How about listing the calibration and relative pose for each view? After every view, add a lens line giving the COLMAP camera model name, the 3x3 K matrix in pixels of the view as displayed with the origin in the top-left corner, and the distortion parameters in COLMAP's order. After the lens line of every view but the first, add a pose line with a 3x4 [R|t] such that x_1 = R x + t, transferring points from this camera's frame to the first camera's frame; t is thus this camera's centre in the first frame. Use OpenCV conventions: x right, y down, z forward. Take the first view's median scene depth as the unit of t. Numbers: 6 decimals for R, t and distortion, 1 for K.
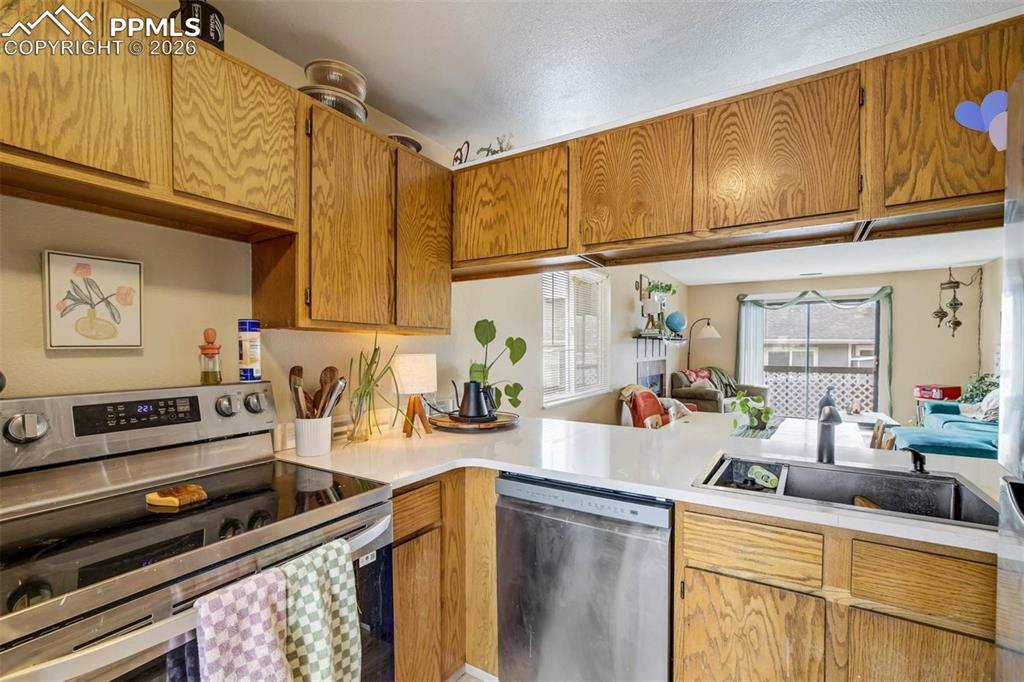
lens RADIAL K [[443.7, 0, 521.9], [0, 443.7, 361.5], [0, 0, 1]] dist [-0.027517, 0.010604]
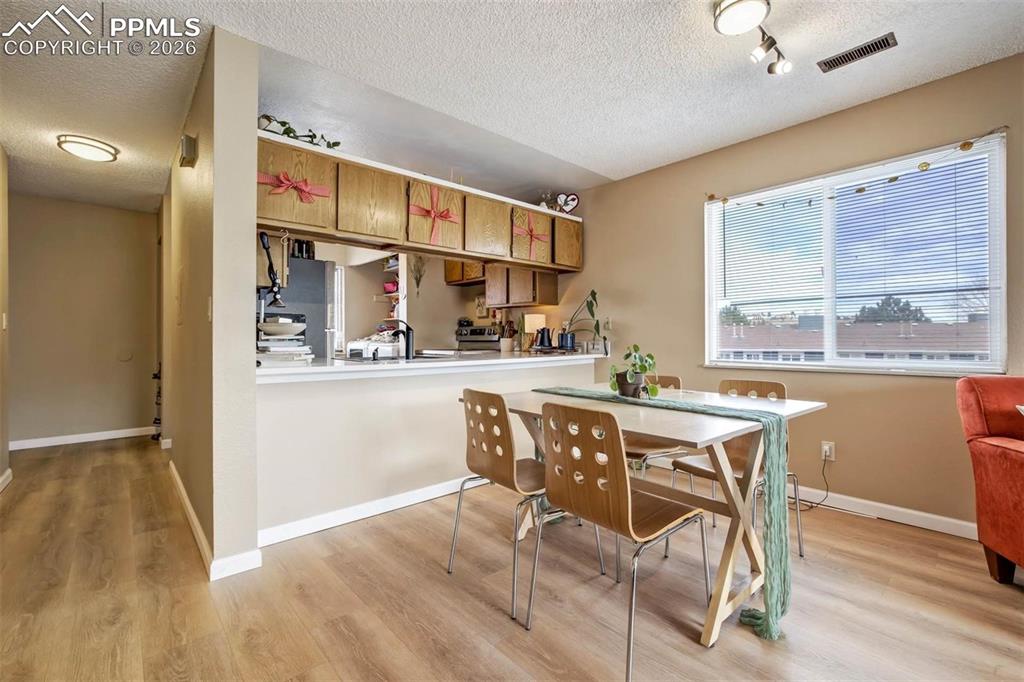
lens RADIAL K [[443.7, 0, 510.4], [0, 443.7, 335.1], [0, 0, 1]] dist [-0.027517, 0.010604]
pose [[-0.276139, -0.004905, -0.961105, 0.549755], [-0.025443, 0.999674, 0.002208, 0.022970], [0.960781, 0.025064, -0.276174, 0.450767]]
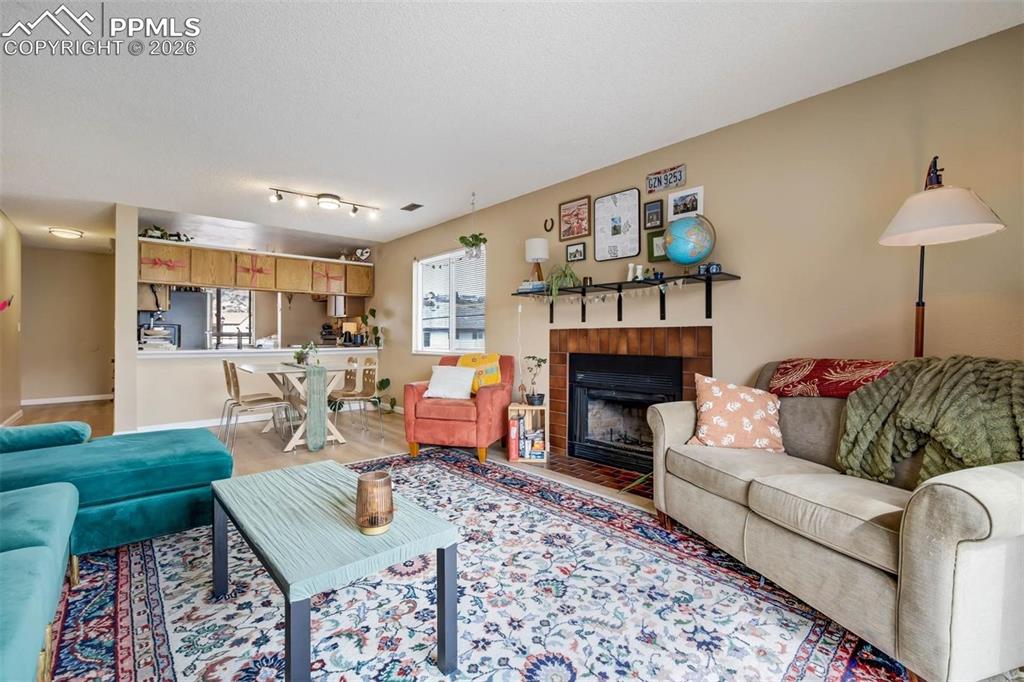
lens RADIAL K [[443.7, 0, 514.6], [0, 443.7, 335.0], [0, 0, 1]] dist [-0.027517, 0.010604]
pose [[-0.266164, -0.003640, -0.963921, 0.811050], [-0.027744, 0.999608, 0.003886, 0.007320], [0.963529, 0.027777, -0.266160, 0.956372]]
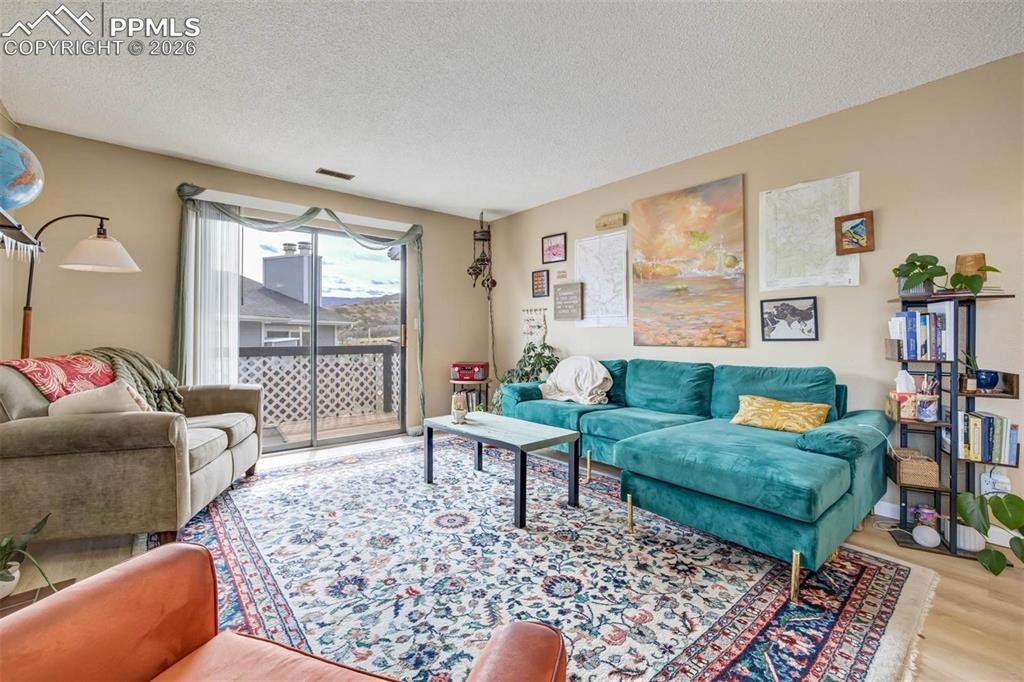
lens RADIAL K [[443.7, 0, 519.5], [0, 443.7, 334.1], [0, 0, 1]] dist [-0.027517, 0.010604]
pose [[0.285404, 0.004172, 0.958398, 0.197666], [0.028669, 0.999506, -0.012889, 0.016704], [-0.957978, 0.031155, 0.285143, 0.644222]]
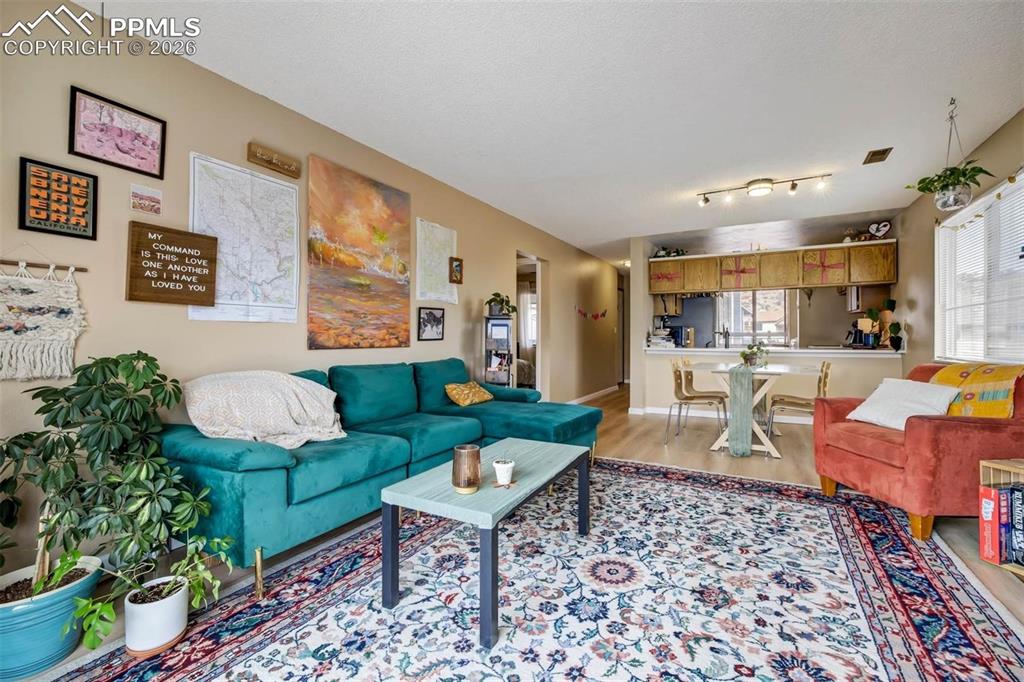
lens RADIAL K [[443.7, 0, 506.2], [0, 443.7, 336.2], [0, 0, 1]] dist [-0.027517, 0.010604]
pose [[-0.999080, 0.000175, -0.042889, 0.621443], [-0.000992, 0.999630, 0.027191, 0.004183], [0.042877, 0.027209, -0.998710, 1.093278]]
